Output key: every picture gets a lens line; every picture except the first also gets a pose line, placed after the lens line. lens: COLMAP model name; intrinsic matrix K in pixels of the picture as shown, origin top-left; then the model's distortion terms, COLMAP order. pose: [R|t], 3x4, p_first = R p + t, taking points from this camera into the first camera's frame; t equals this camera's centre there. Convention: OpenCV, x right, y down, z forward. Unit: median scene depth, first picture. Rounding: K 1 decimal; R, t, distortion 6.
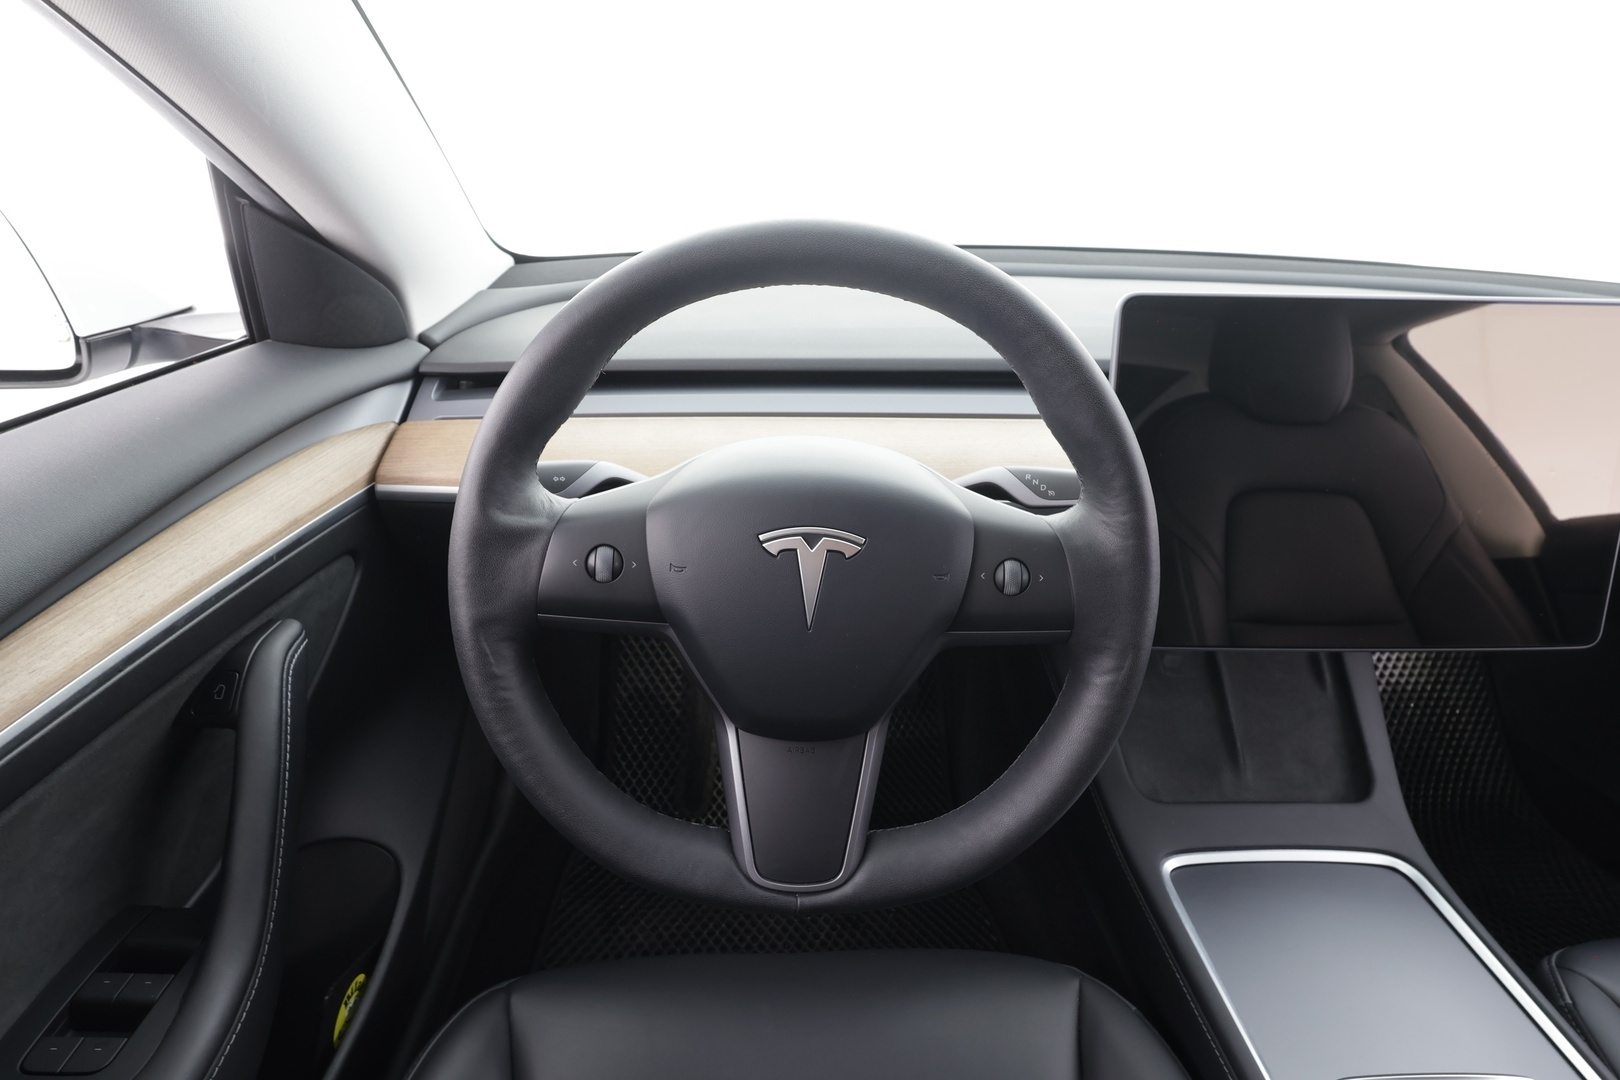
lens RADIAL K [[860.6, 0, 803.7], [0, 860.6, 540.1], [0, 0, 1]] dist [-0.000635, 0.000789]
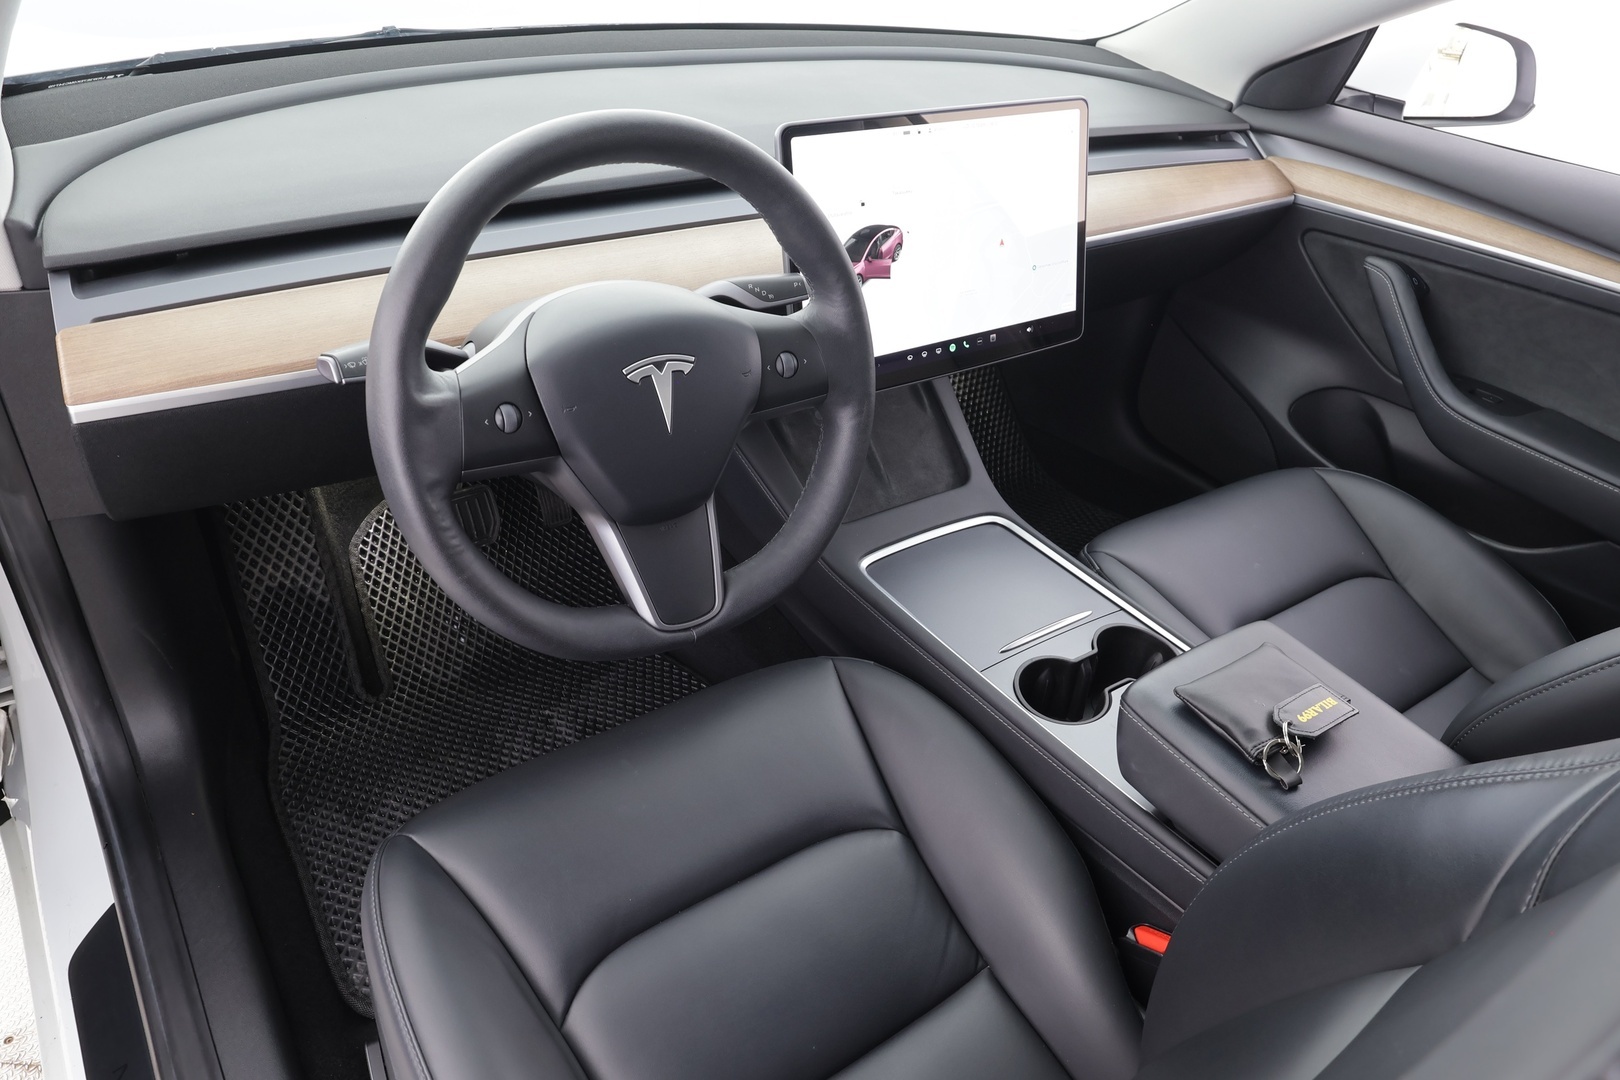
lens RADIAL K [[1093.1, 0, 810.0], [0, 1093.1, 540.0], [0, 0, 1]] dist [-0.002694, 0.003377]
pose [[0.837497, -0.271070, 0.474468, -0.533951], [0.176710, 0.955982, 0.234250, -0.077950], [-0.517080, -0.112341, 0.848533, -0.457705]]
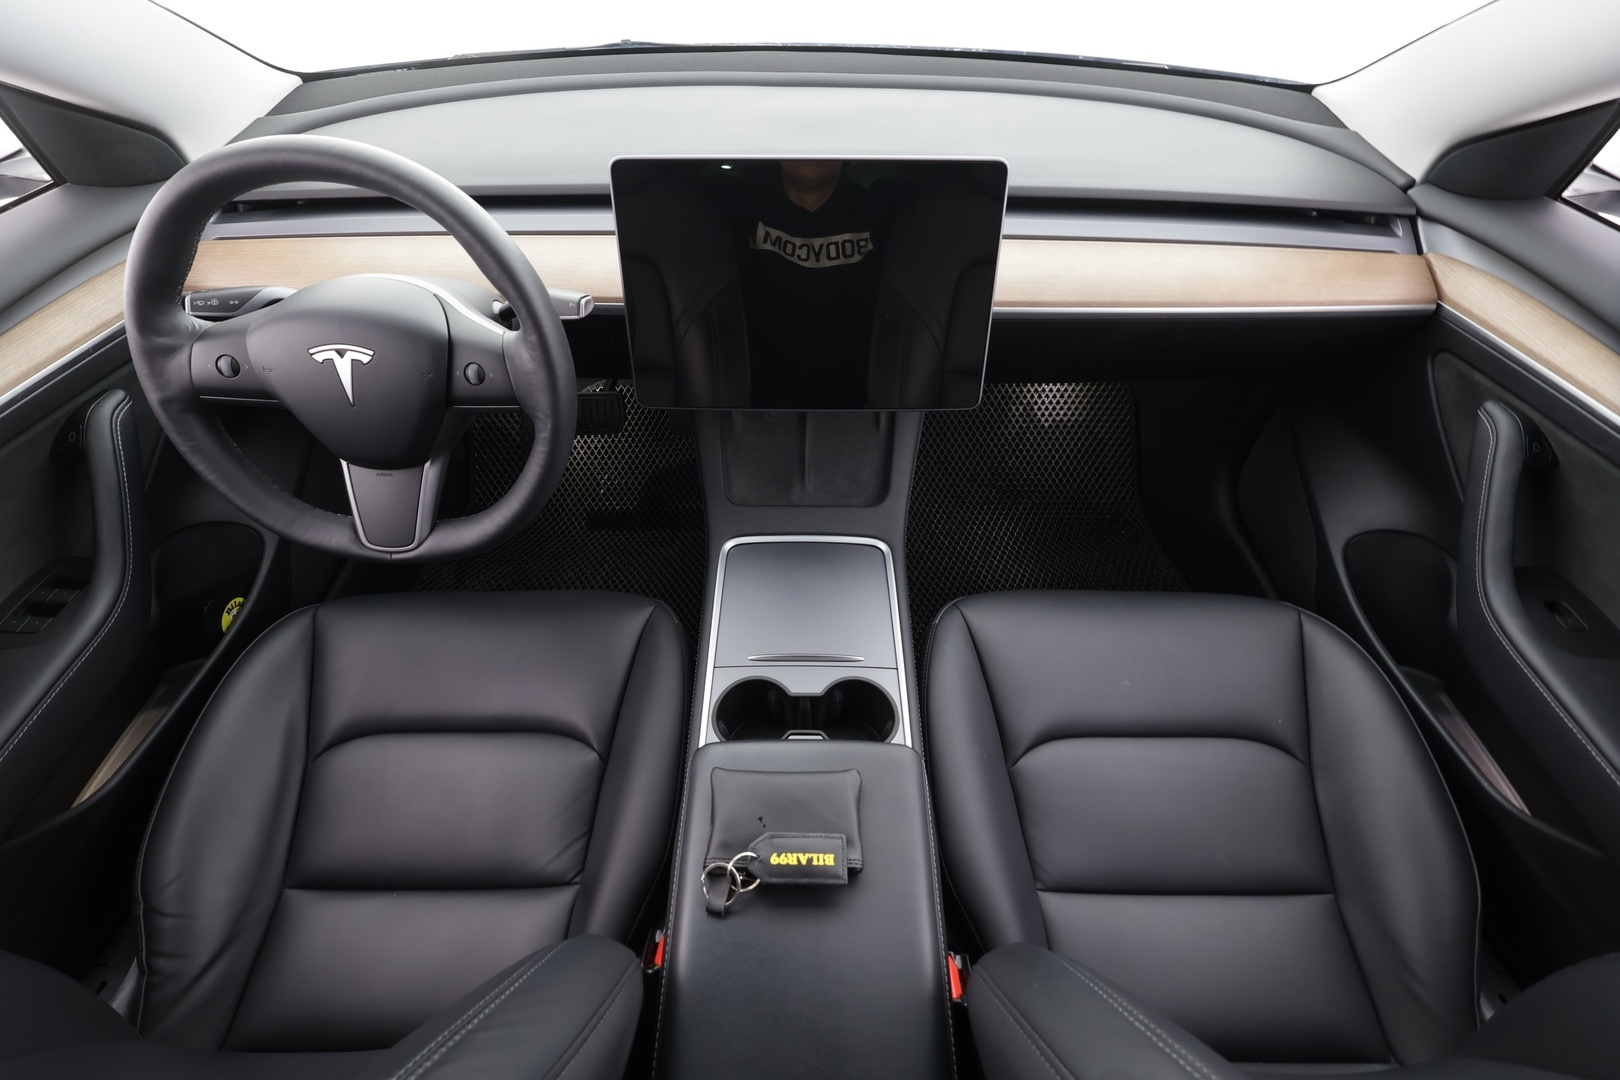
lens RADIAL K [[753.2, 0, 801.5], [0, 753.2, 537.1], [0, 0, 1]] dist [-0.001855, 0.000186]
pose [[0.999150, 0.012063, -0.039412, 0.773154], [0.001866, 0.941992, 0.335631, -0.122195], [0.041174, -0.335419, 0.941169, -0.365877]]
